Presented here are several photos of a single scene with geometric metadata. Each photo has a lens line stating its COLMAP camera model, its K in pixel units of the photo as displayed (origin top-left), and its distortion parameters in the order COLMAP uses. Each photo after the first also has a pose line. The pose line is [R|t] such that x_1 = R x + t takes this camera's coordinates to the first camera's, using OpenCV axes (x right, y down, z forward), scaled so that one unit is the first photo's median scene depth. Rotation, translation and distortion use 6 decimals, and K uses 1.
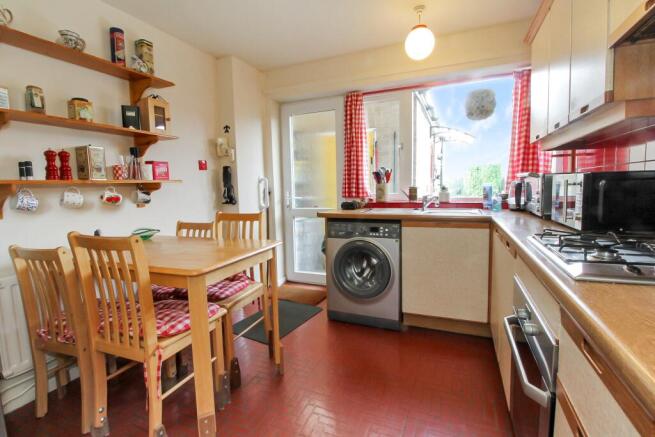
lens RADIAL K [[310.1, 0, 325.9], [0, 310.1, 217.4], [0, 0, 1]] dist [-0.020622, -0.002037]
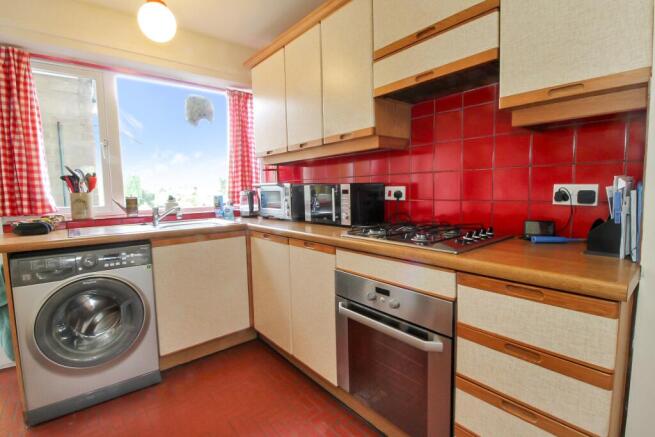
lens RADIAL K [[310.1, 0, 326.6], [0, 310.1, 215.8], [0, 0, 1]] dist [-0.020622, -0.002037]
pose [[0.453579, -0.060755, 0.889143, -0.205406], [0.099381, 0.994899, 0.017284, -0.016218], [-0.885658, 0.080525, 0.457303, 0.221101]]
